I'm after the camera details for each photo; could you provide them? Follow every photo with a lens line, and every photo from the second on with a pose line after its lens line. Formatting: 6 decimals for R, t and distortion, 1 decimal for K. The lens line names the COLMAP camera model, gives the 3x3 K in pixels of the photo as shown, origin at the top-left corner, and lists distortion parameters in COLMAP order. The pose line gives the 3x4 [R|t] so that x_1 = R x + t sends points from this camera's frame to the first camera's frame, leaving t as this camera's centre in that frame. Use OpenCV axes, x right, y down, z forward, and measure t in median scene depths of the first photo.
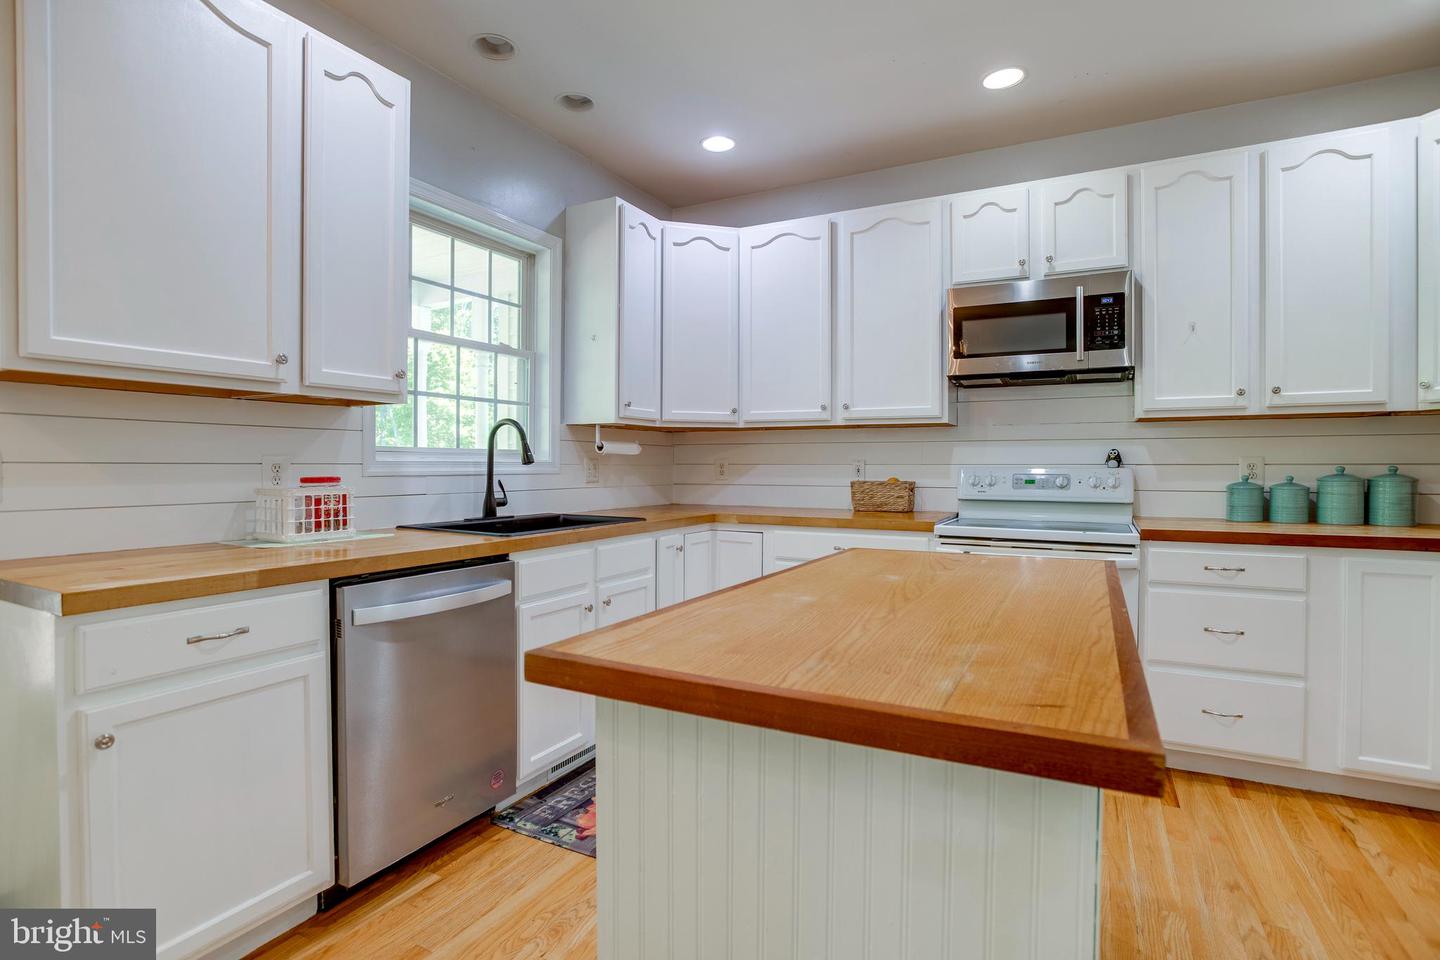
lens RADIAL K [[694.7, 0, 720.0], [0, 694.7, 480.0], [0, 0, 1]] dist [-0.061301, 0.028907]
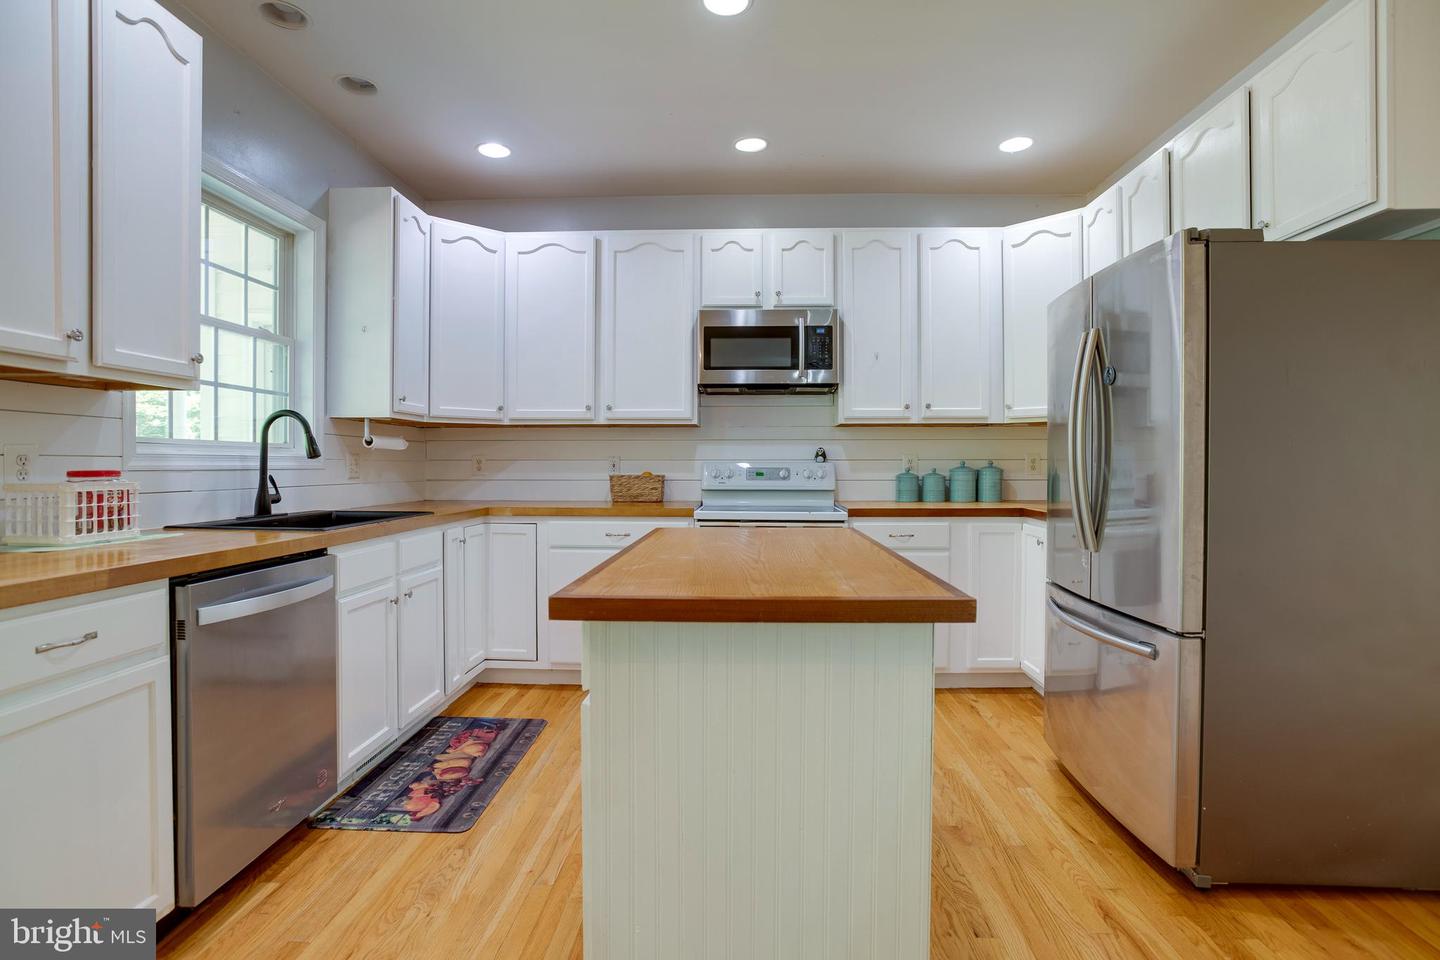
lens RADIAL K [[694.7, 0, 720.0], [0, 694.7, 480.0], [0, 0, 1]] dist [-0.061301, 0.028907]
pose [[0.901611, -0.010647, 0.432417, -0.164493], [0.010118, 0.999943, 0.003524, 0.009091], [-0.432430, 0.001198, 0.901667, -0.088254]]
